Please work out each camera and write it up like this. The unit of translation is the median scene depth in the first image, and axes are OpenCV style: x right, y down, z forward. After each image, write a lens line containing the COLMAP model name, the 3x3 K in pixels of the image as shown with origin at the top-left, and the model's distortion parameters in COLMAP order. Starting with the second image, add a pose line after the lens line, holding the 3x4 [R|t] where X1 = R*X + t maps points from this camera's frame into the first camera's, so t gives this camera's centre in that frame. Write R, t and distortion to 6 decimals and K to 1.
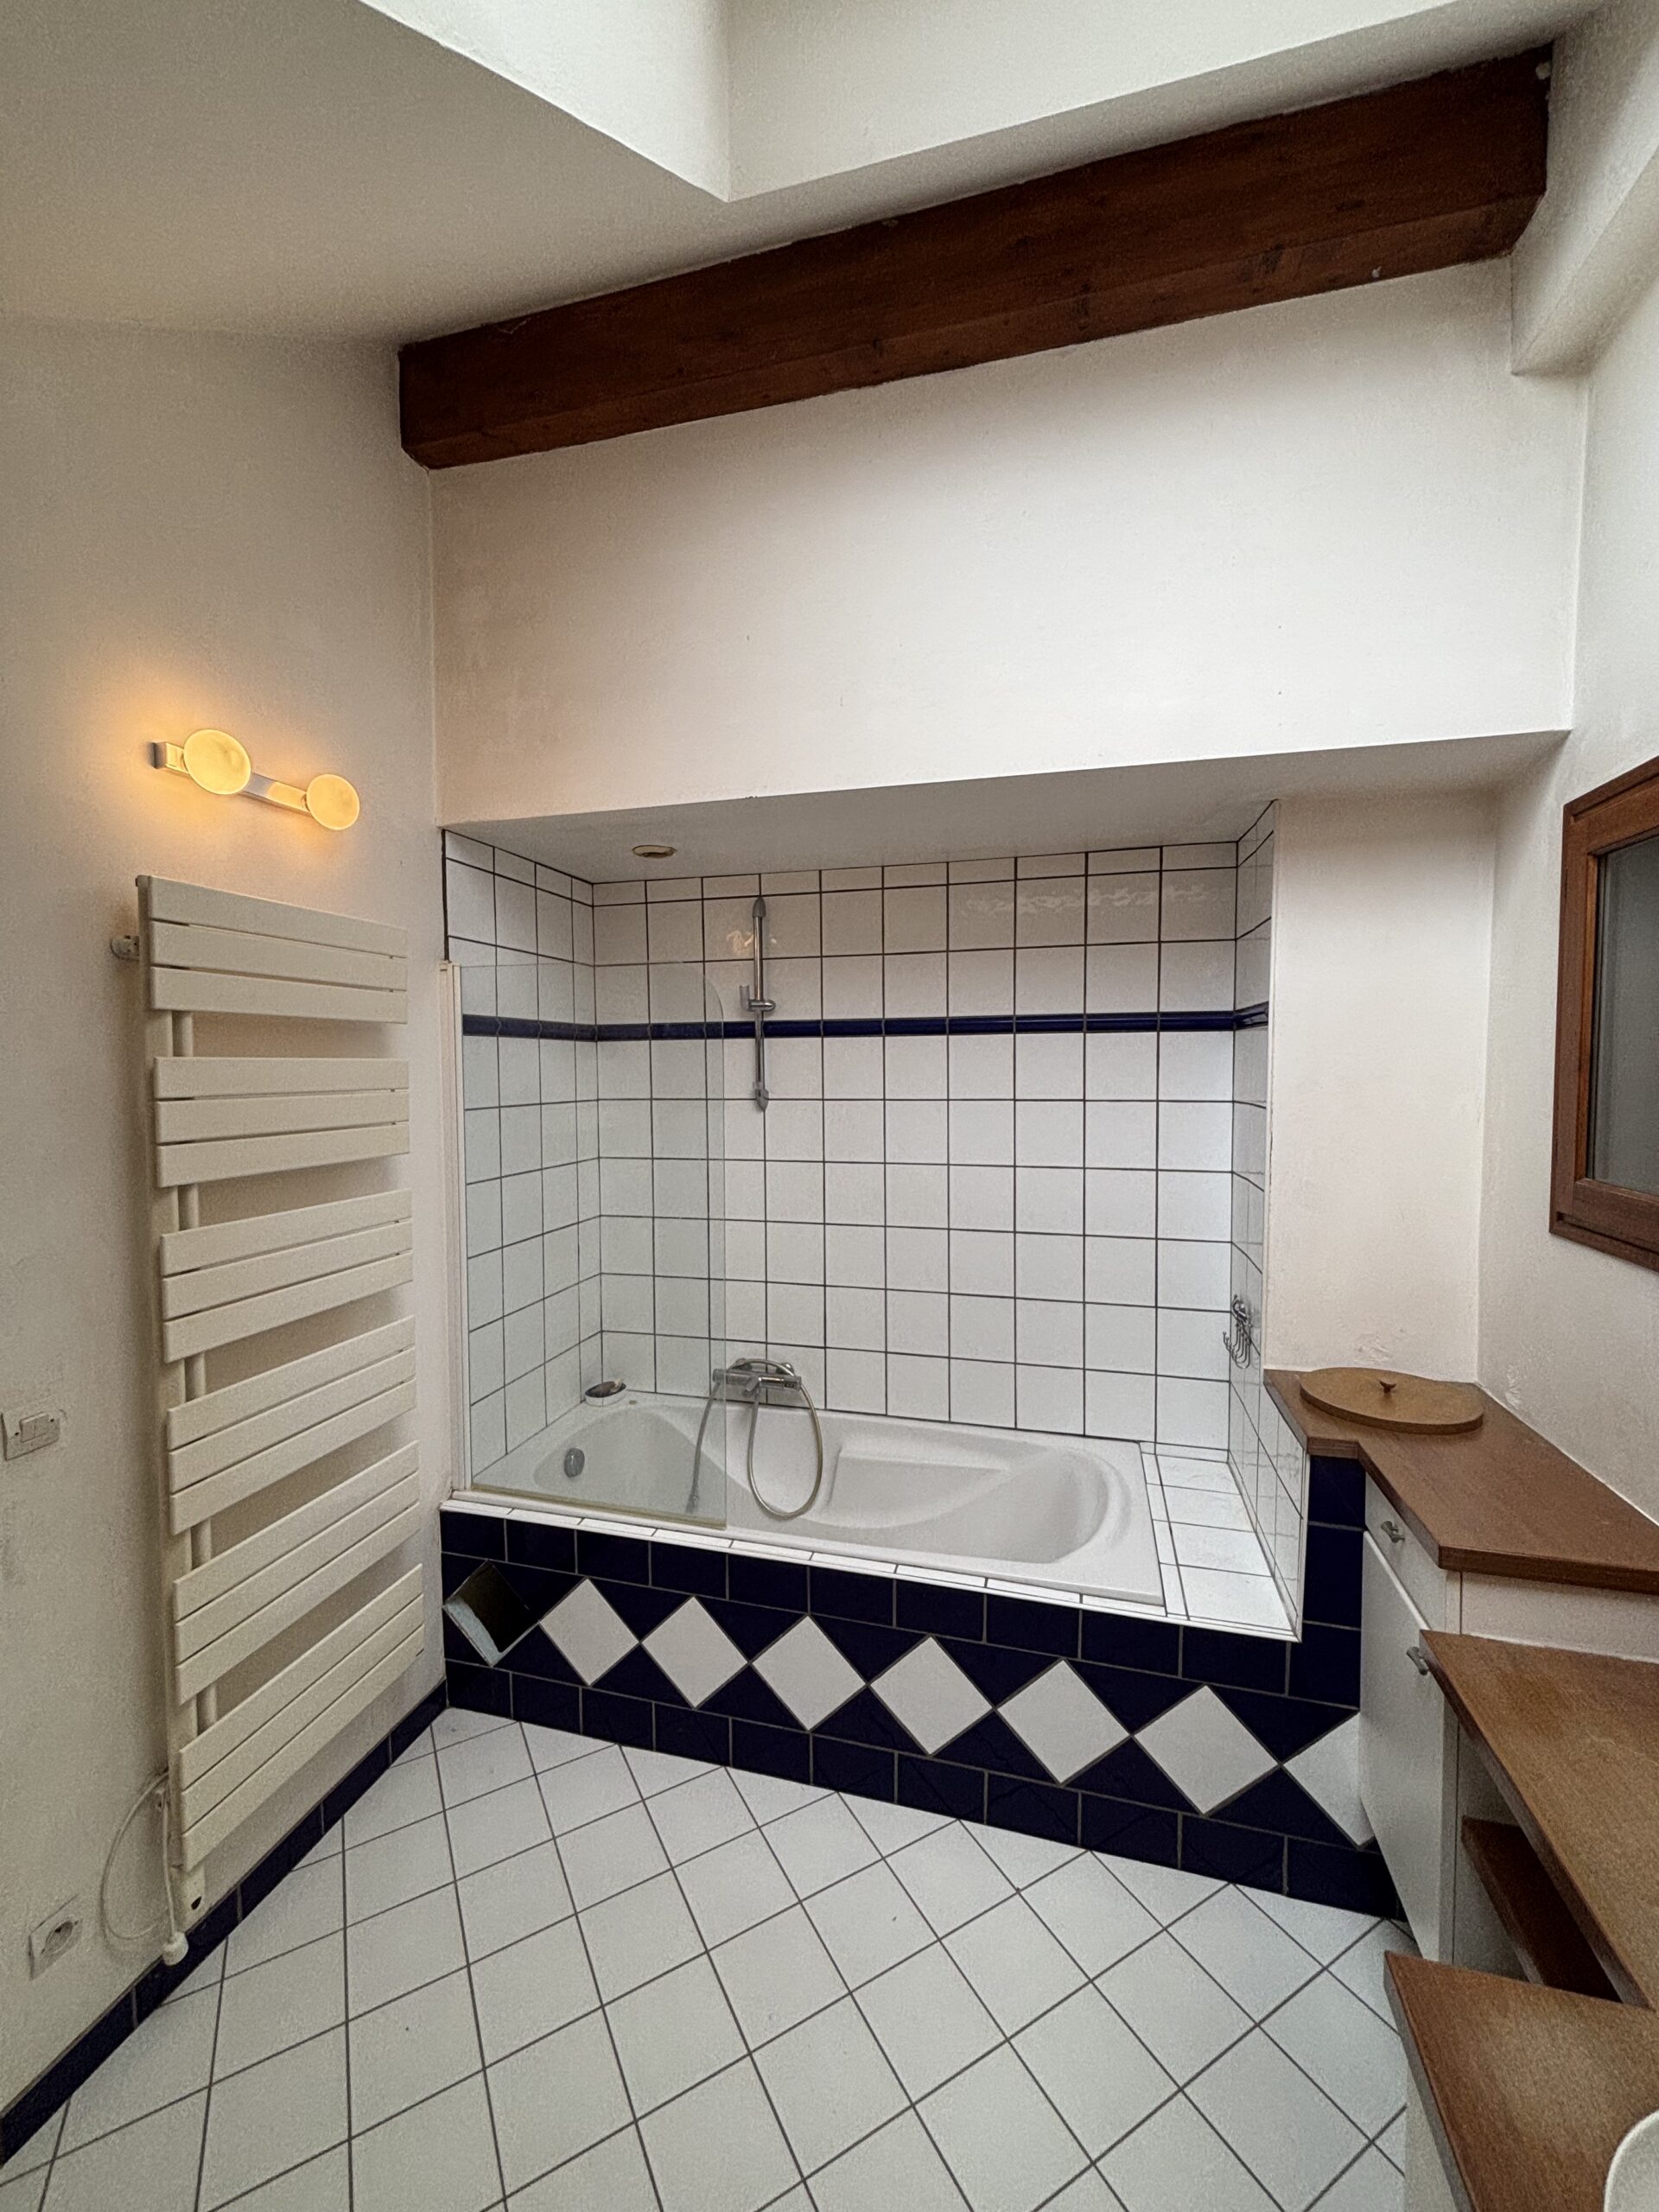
lens RADIAL K [[881.6, 0, 842.1], [0, 881.6, 1105.1], [0, 0, 1]] dist [-0.002954, -0.000505]
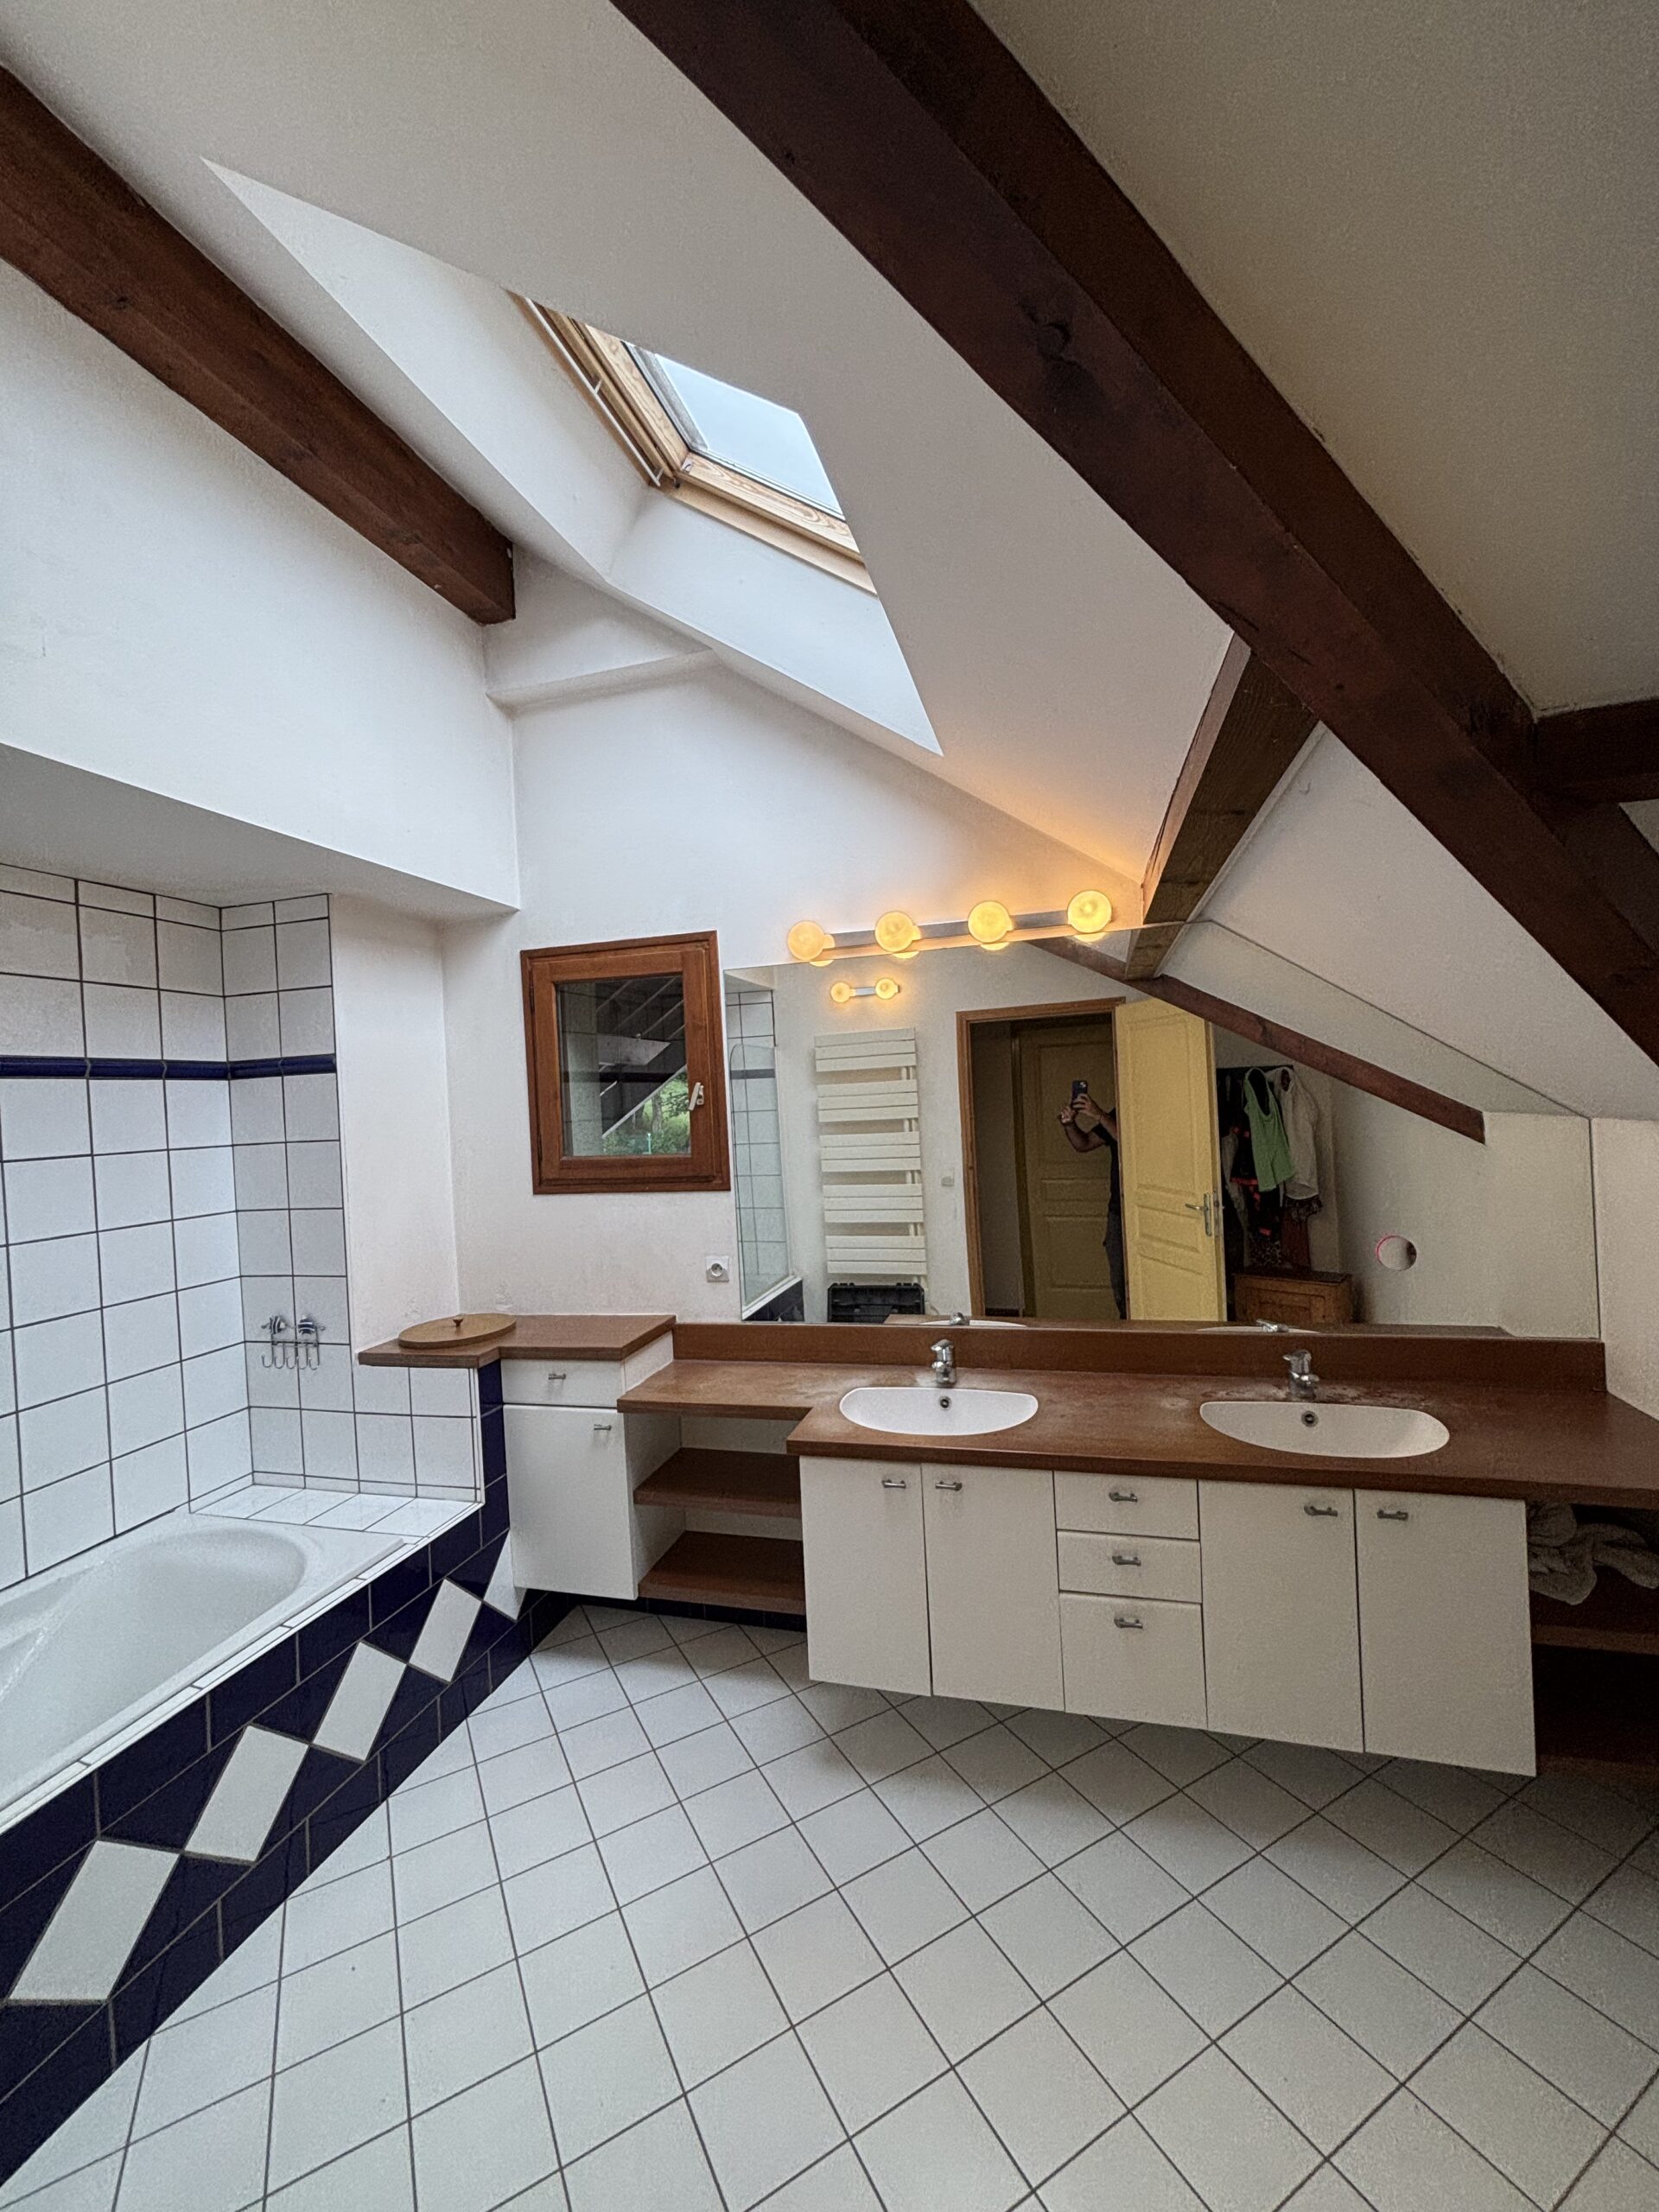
lens RADIAL K [[881.6, 0, 853.8], [0, 881.6, 1108.4], [0, 0, 1]] dist [-0.002954, -0.000505]
pose [[-0.006355, -0.004242, 0.999971, -0.841648], [0.101128, 0.994862, 0.004863, 0.028781], [-0.994853, 0.101156, -0.005893, 0.330500]]
